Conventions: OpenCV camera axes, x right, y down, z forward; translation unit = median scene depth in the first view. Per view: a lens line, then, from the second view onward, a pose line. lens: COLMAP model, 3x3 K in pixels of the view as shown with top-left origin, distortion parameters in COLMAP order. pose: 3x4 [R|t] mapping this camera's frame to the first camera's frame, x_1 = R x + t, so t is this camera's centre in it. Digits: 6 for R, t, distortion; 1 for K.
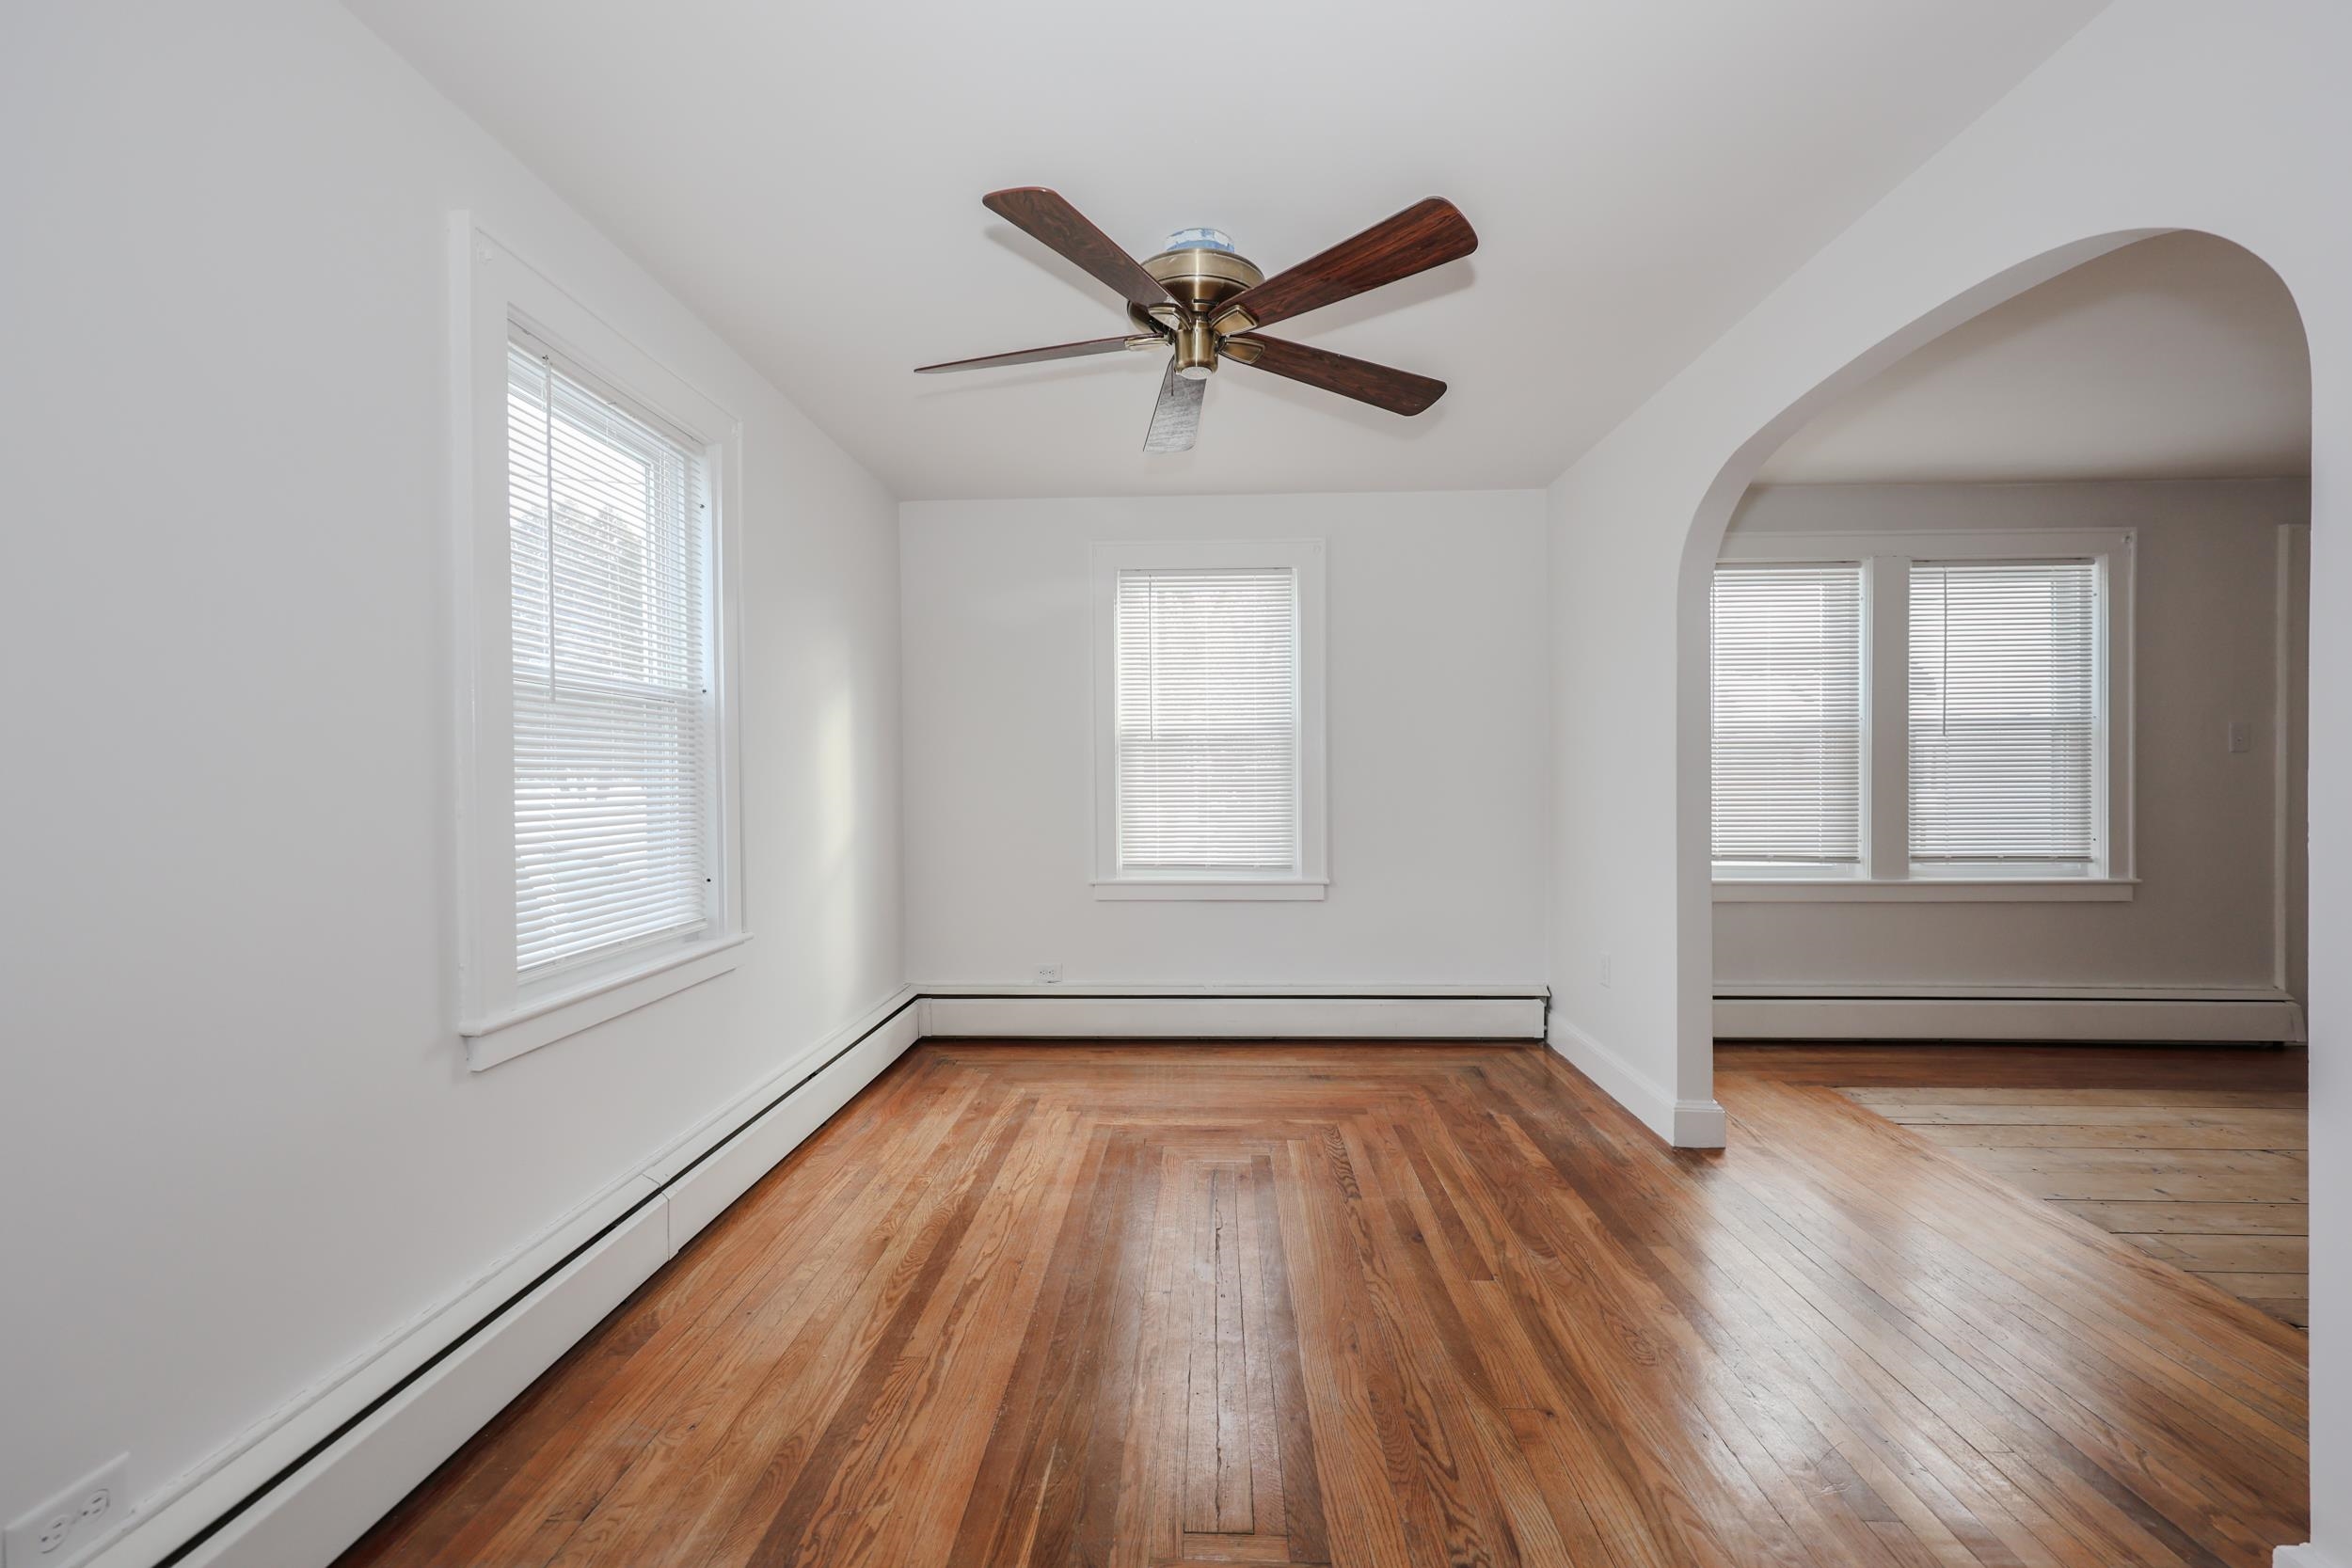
lens RADIAL K [[967.7, 0, 1190.3], [0, 967.7, 775.8], [0, 0, 1]] dist [0.007444, -0.000612]
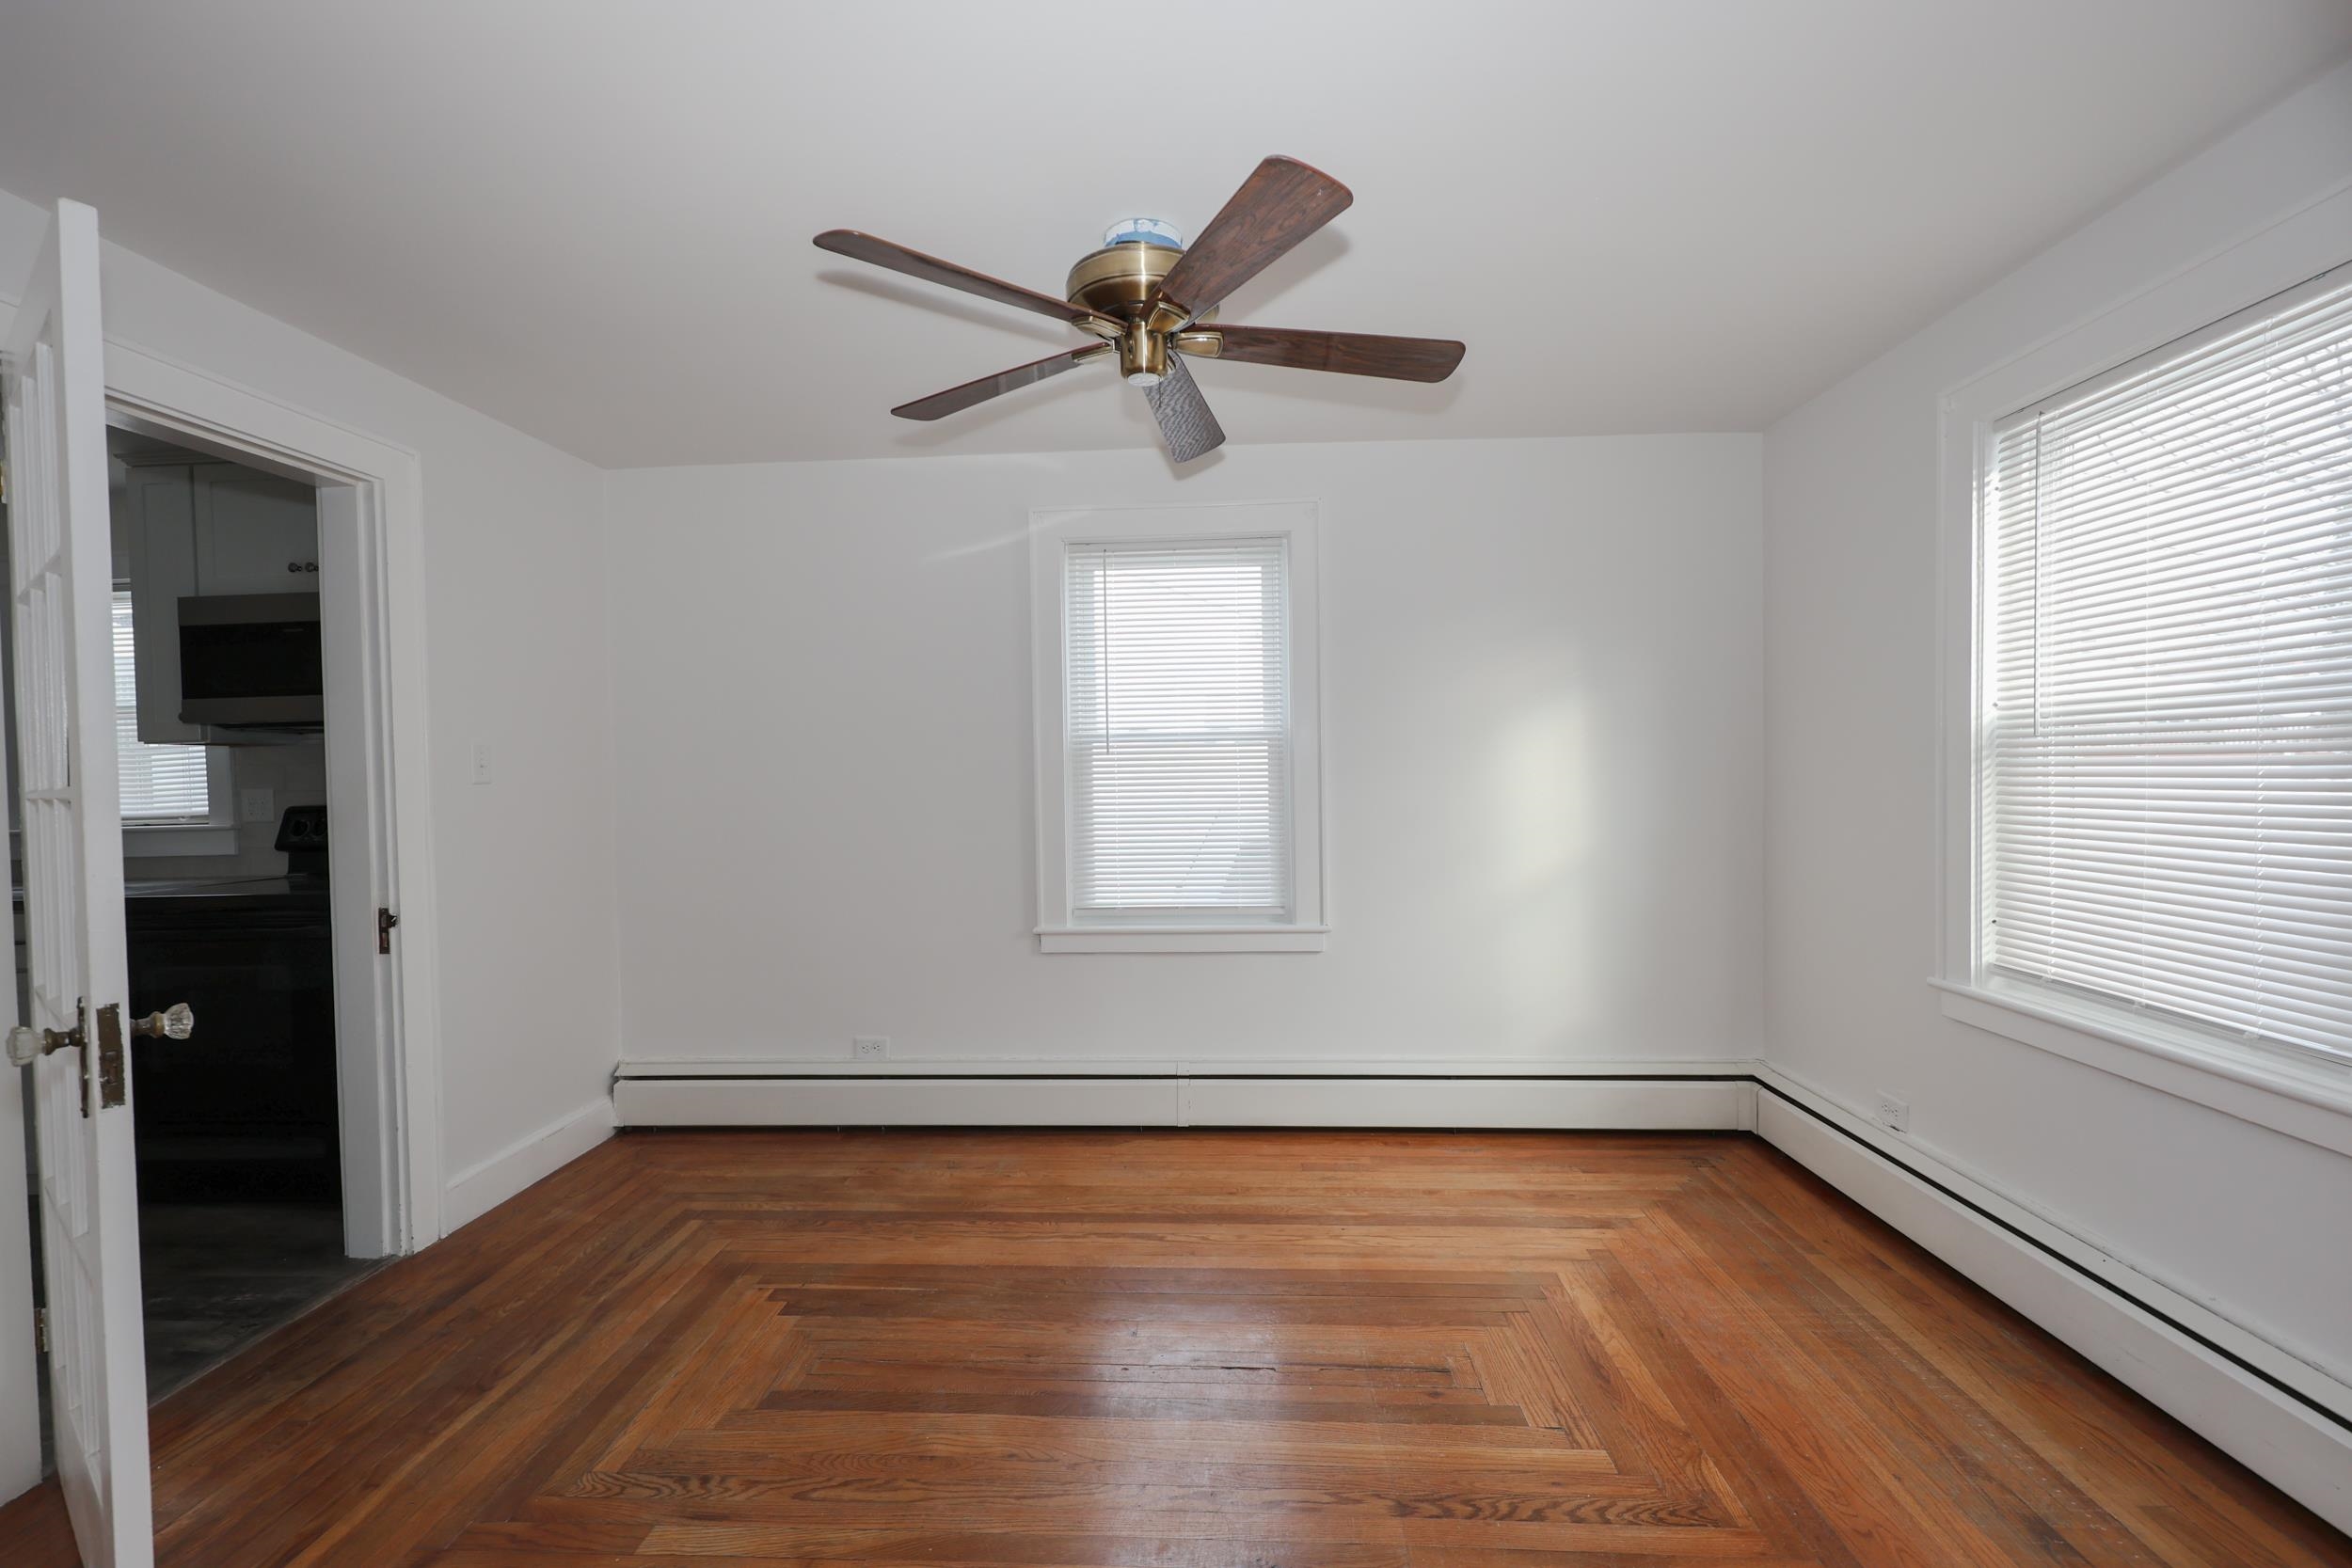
lens RADIAL K [[967.7, 0, 1152.2], [0, 967.7, 793.9], [0, 0, 1]] dist [0.007444, -0.000612]
pose [[-0.038350, 0.032461, -0.998737, 0.755250], [0.014435, 0.999386, 0.031928, -0.044429], [0.999160, -0.013193, -0.038795, 0.839880]]
